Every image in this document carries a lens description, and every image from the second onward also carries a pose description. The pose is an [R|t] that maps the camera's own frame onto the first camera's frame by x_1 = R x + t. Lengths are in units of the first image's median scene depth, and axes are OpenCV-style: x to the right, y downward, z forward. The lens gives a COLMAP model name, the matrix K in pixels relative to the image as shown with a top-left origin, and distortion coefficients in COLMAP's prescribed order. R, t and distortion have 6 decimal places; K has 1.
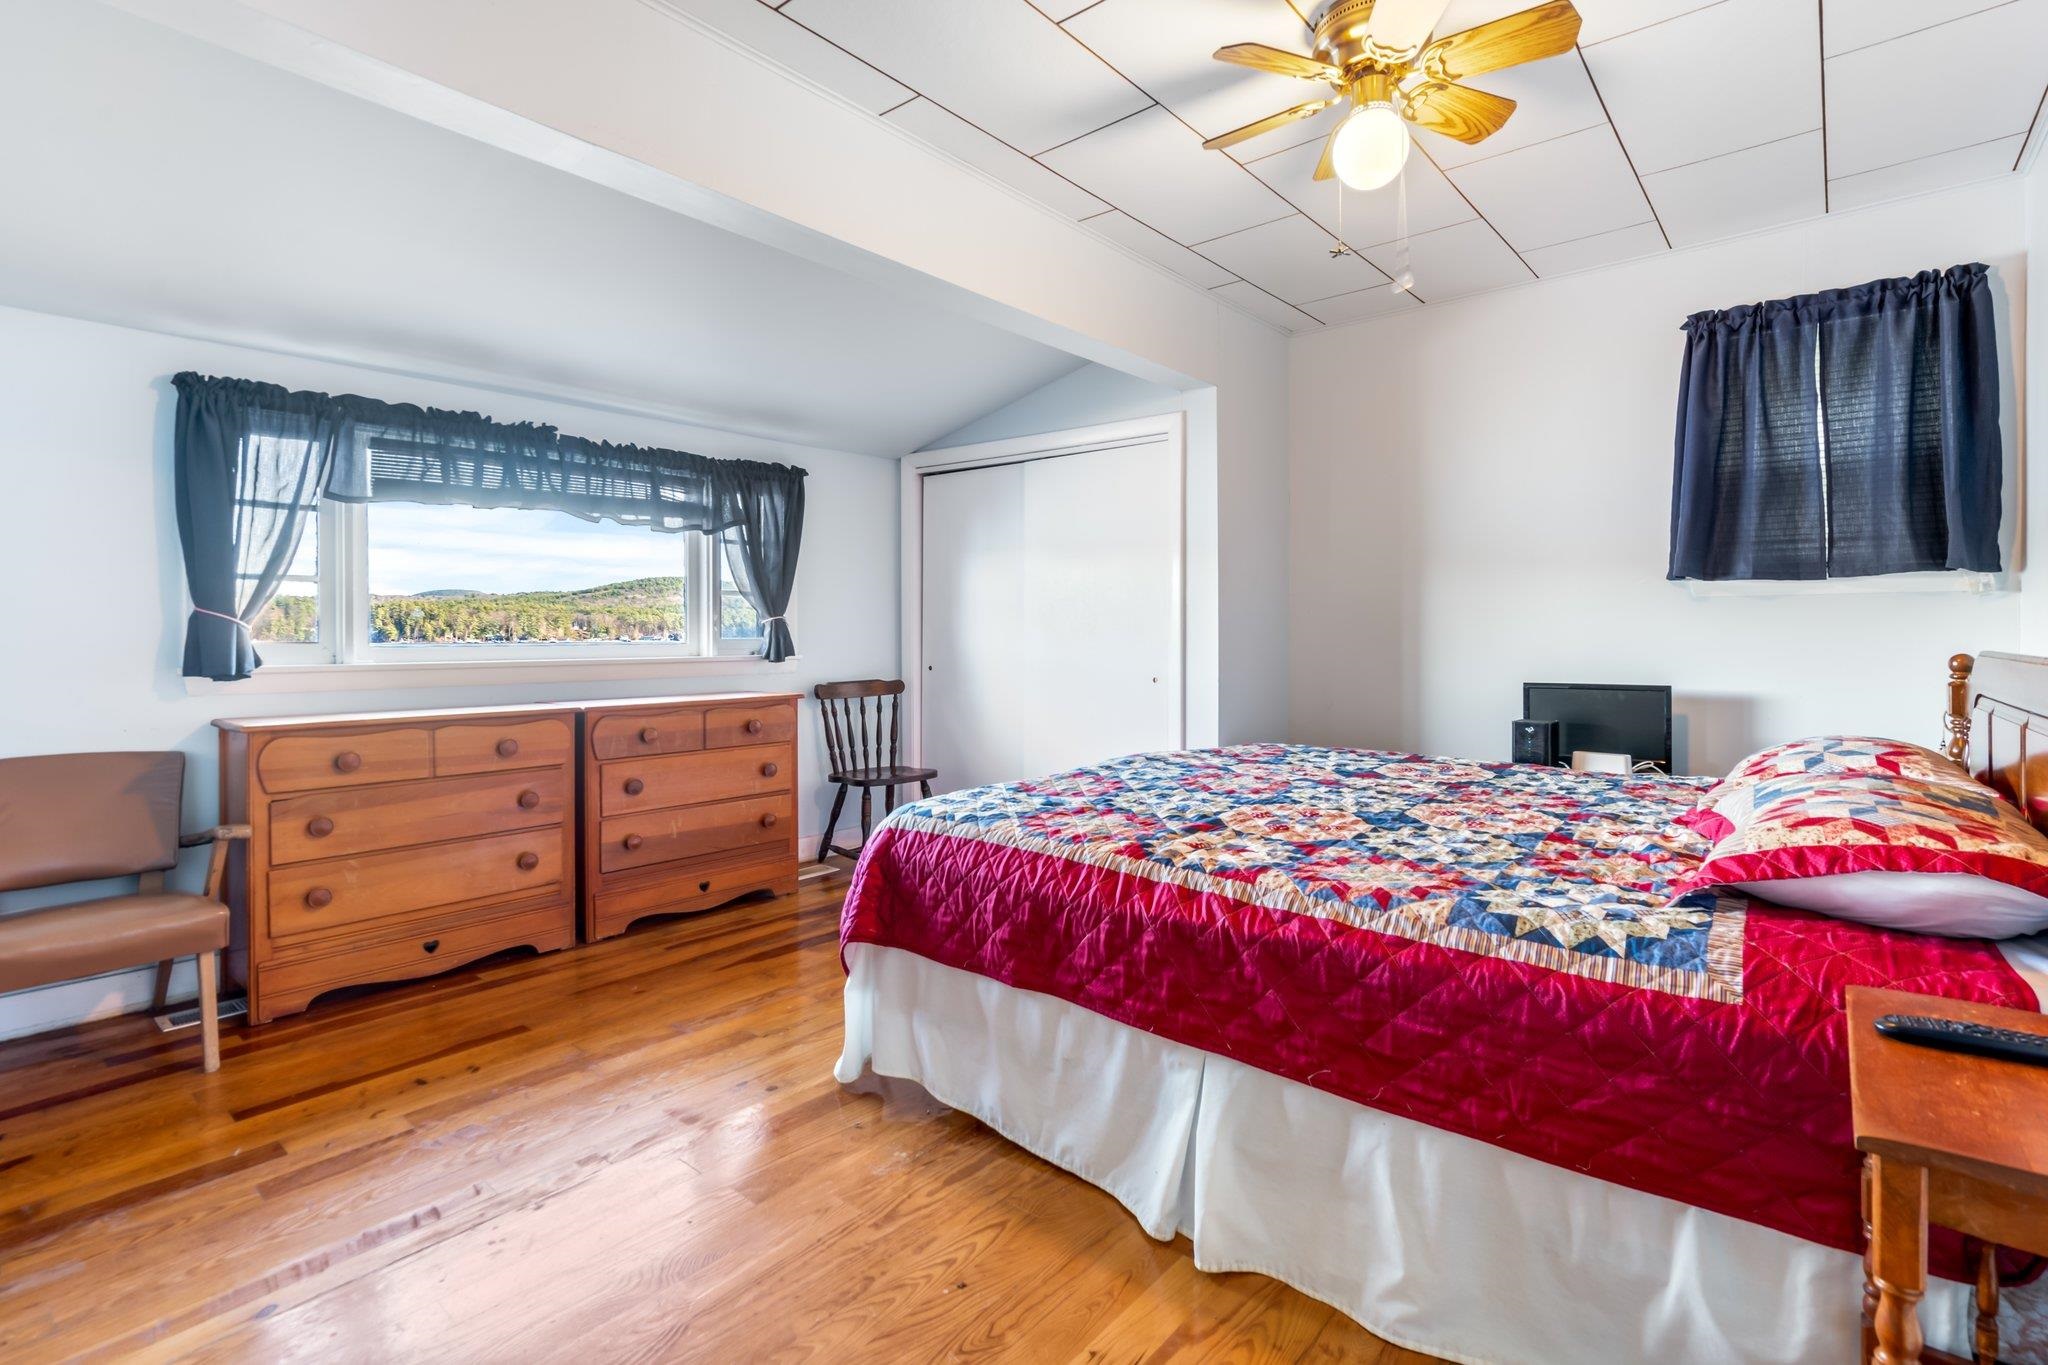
lens RADIAL K [[960.4, 0, 1012.8], [0, 960.4, 643.6], [0, 0, 1]] dist [-0.000452, -0.000392]
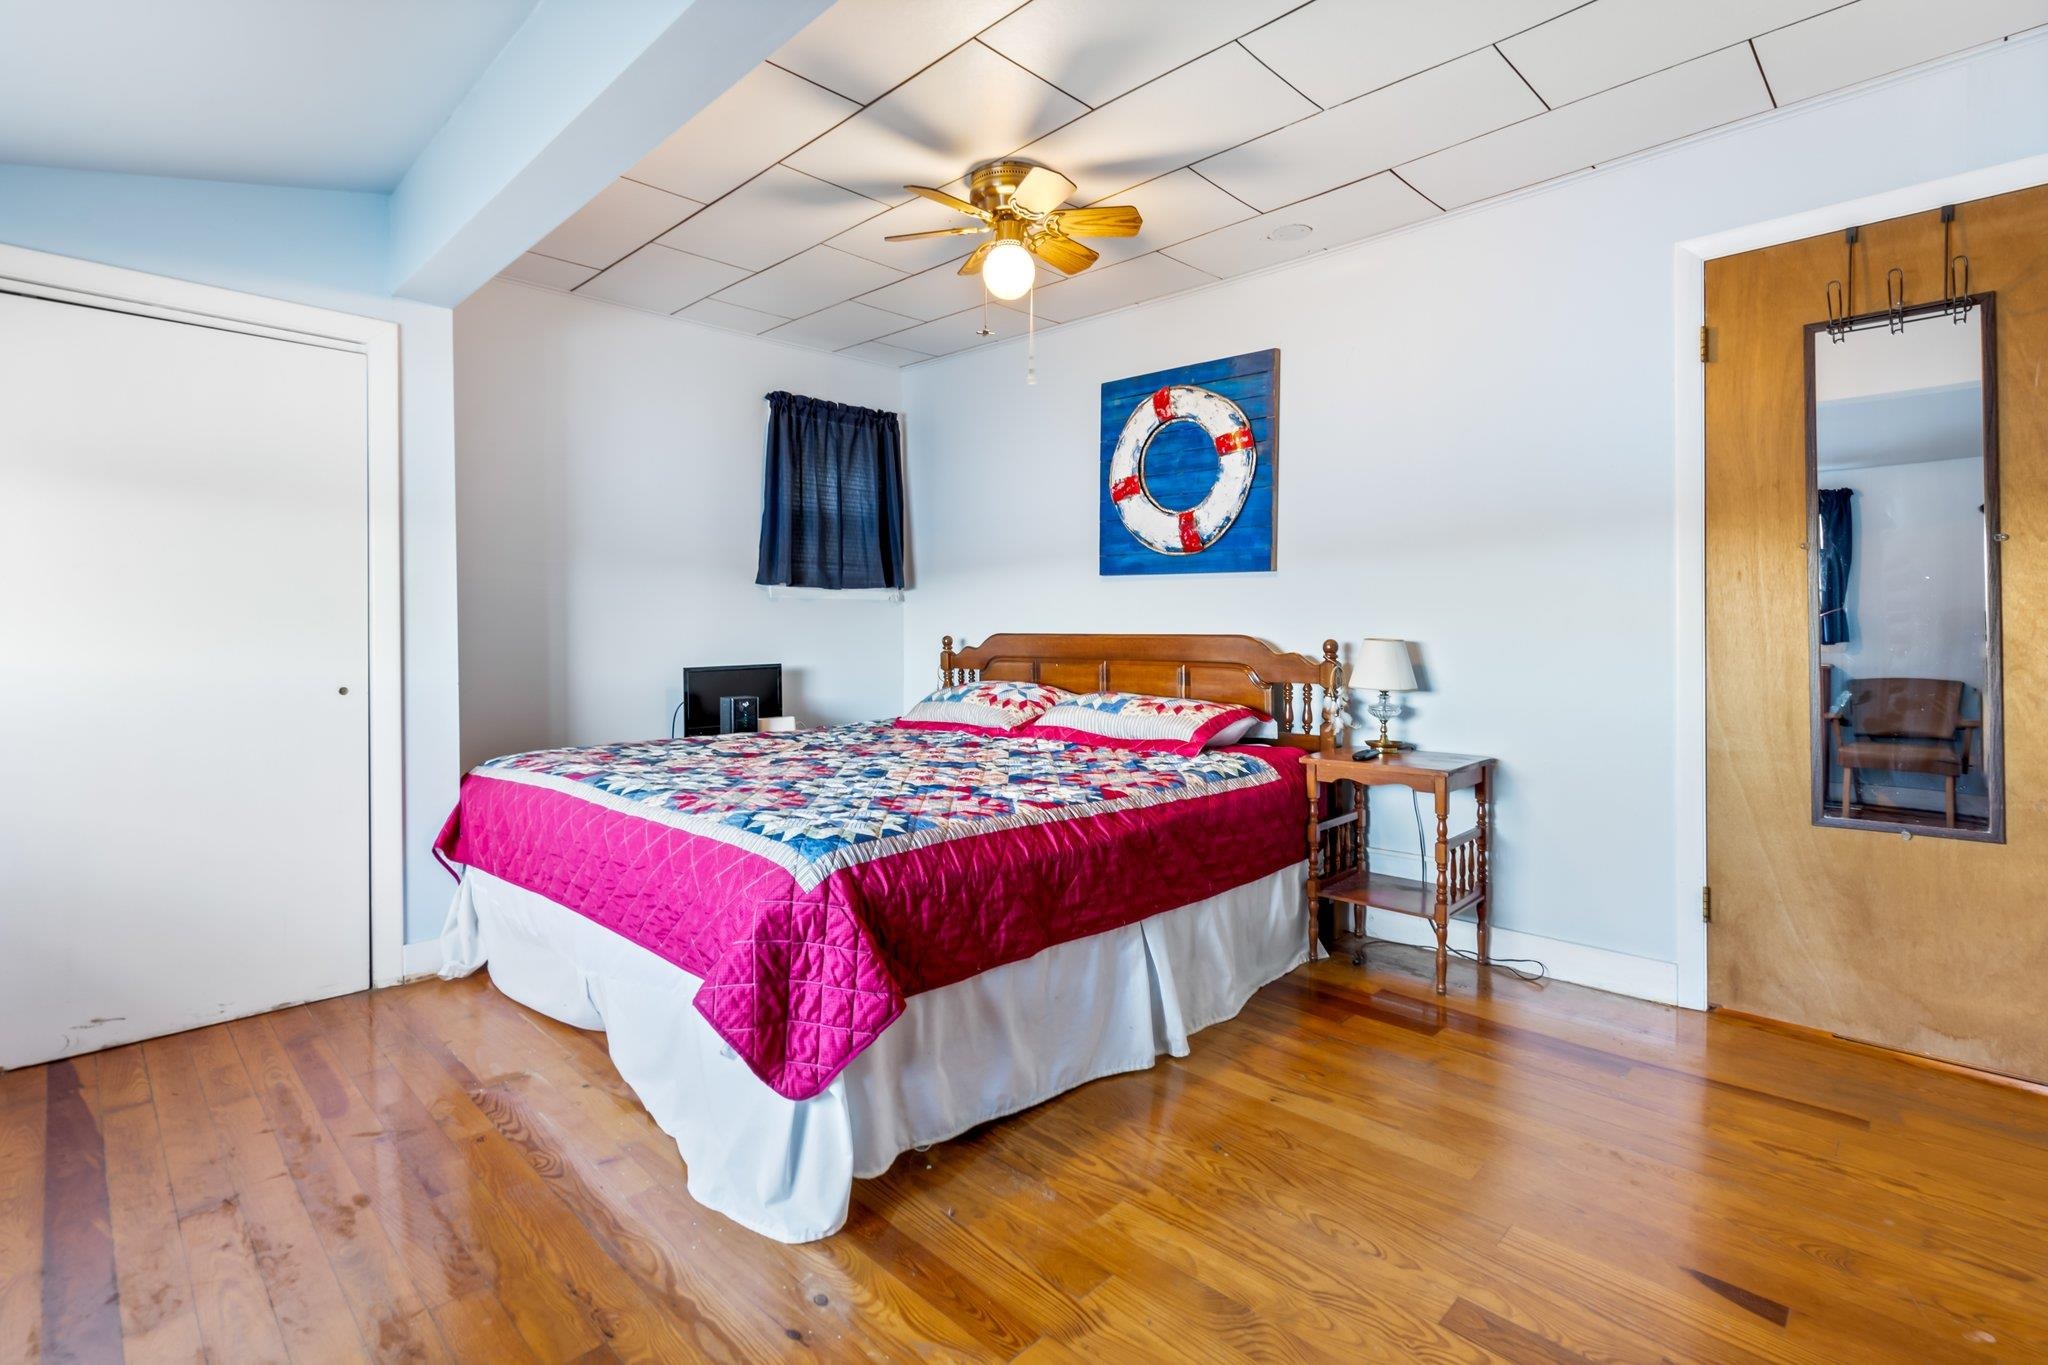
lens RADIAL K [[967.8, 0, 1028.2], [0, 967.8, 627.0], [0, 0, 1]] dist [-0.001480, 0.000009]
pose [[0.058795, 0.000160, 0.998270, -0.938099], [0.012527, 0.999921, -0.000899, -0.002597], [-0.998191, 0.012558, 0.058789, 0.831305]]
